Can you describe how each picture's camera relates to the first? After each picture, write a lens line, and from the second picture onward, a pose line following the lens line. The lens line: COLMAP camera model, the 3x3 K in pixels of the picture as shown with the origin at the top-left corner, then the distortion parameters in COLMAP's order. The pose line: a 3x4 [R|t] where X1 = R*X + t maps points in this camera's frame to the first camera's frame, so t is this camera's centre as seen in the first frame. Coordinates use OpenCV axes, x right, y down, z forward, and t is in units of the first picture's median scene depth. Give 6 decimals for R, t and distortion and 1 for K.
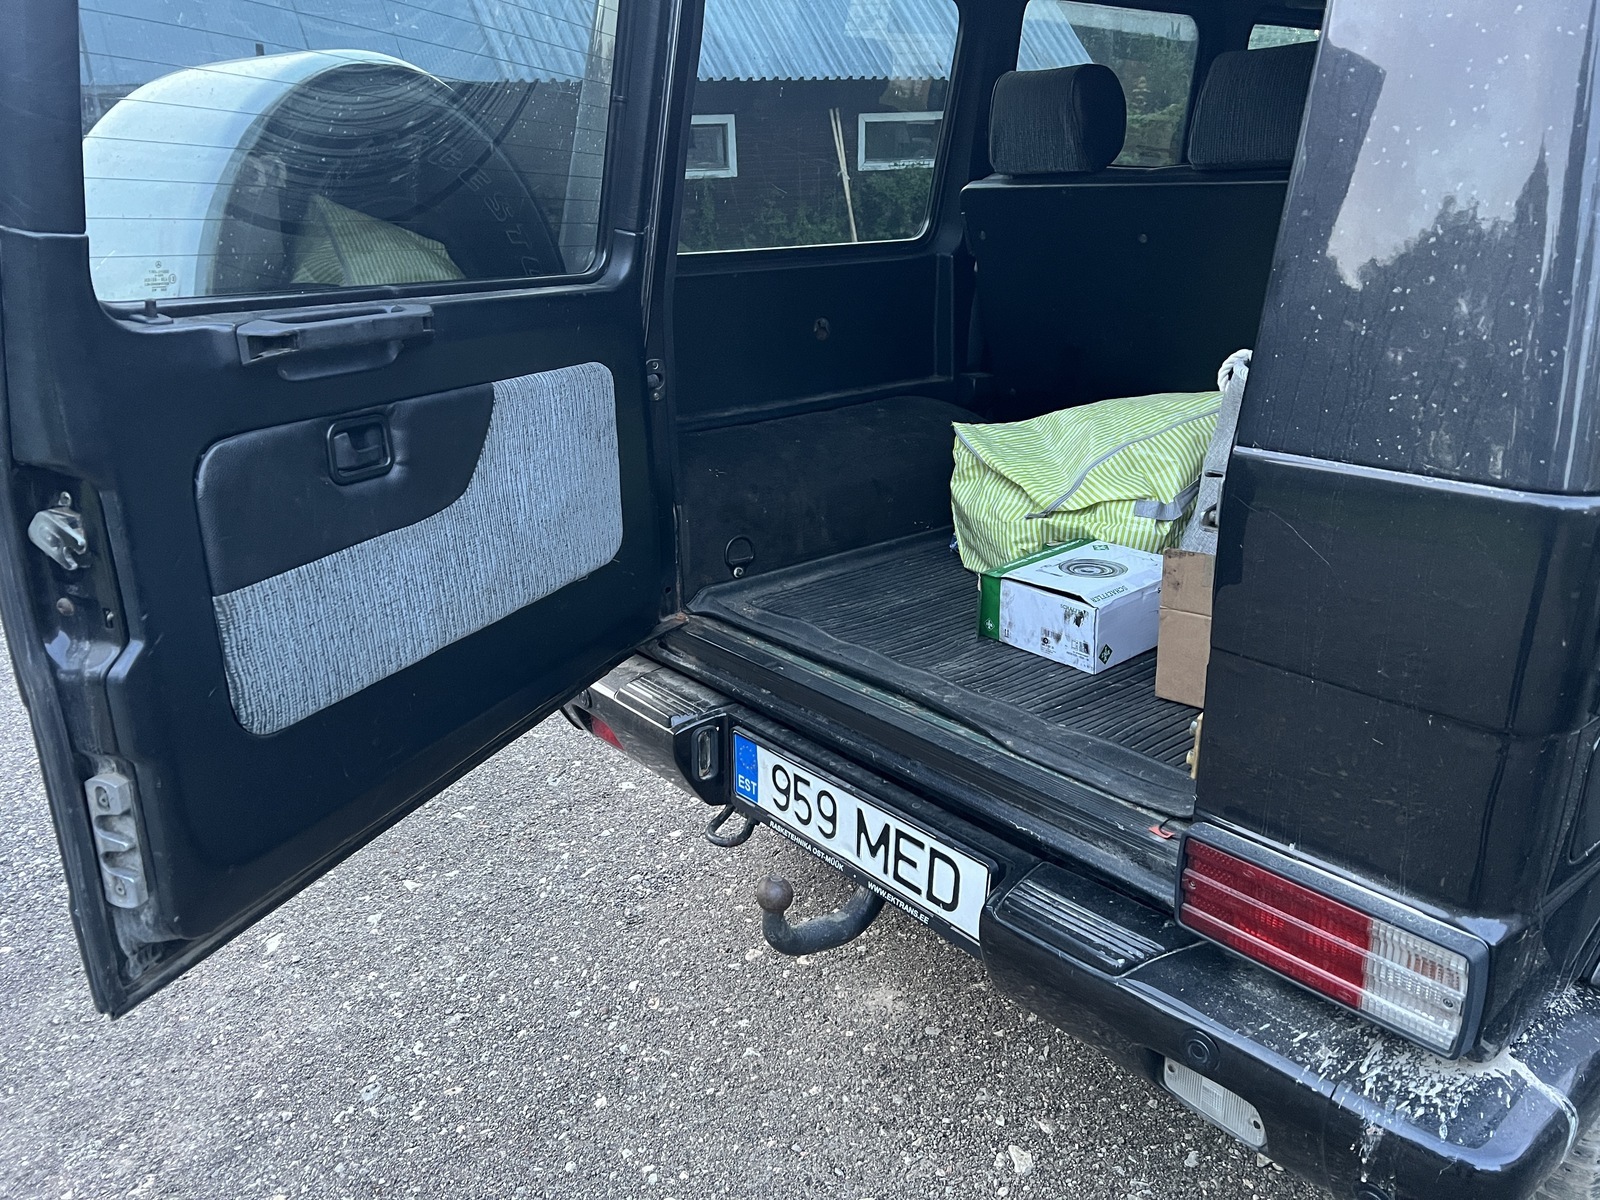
lens RADIAL K [[1223.3, 0, 790.1], [0, 1223.3, 602.9], [0, 0, 1]] dist [0.025310, -0.036850]
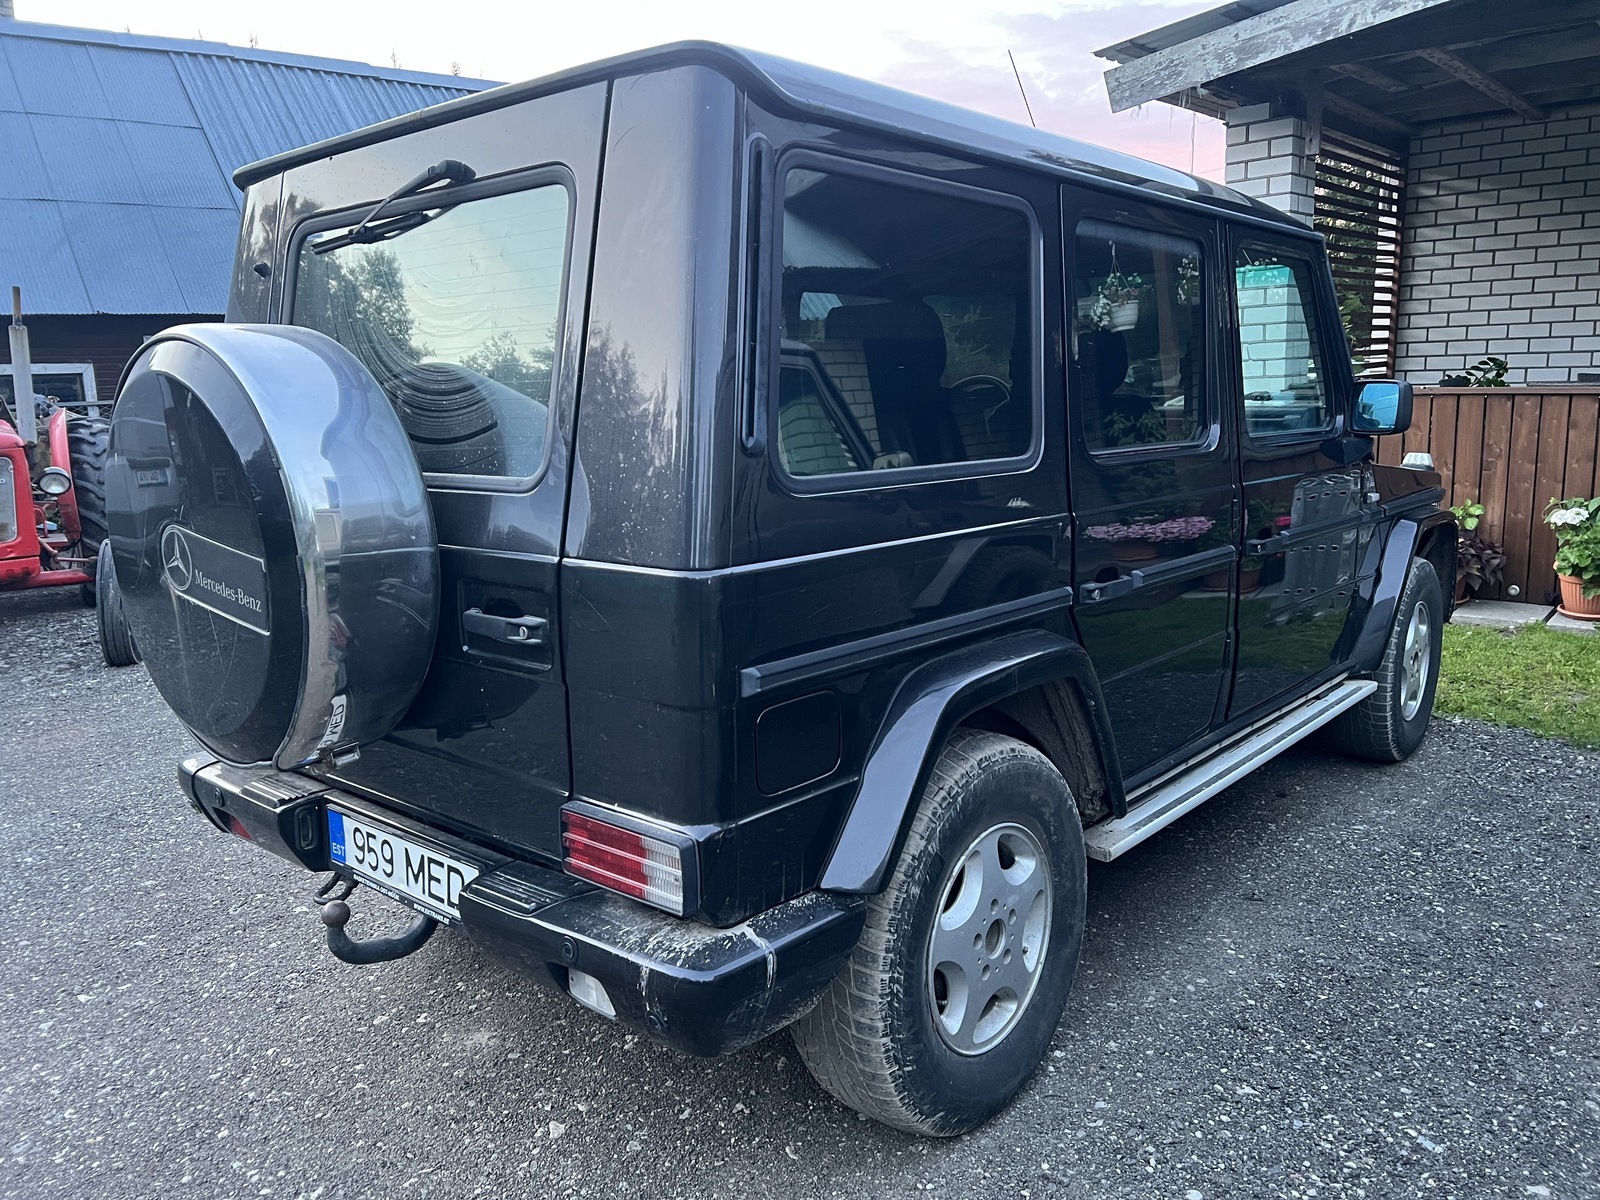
lens RADIAL K [[1223.3, 0, 813.9], [0, 1223.3, 595.0], [0, 0, 1]] dist [0.025310, -0.036850]
pose [[0.986108, -0.028730, 0.163603, 0.270650], [0.057069, 0.983573, -0.171253, 0.142358], [-0.155995, 0.178210, 0.971548, -0.413269]]
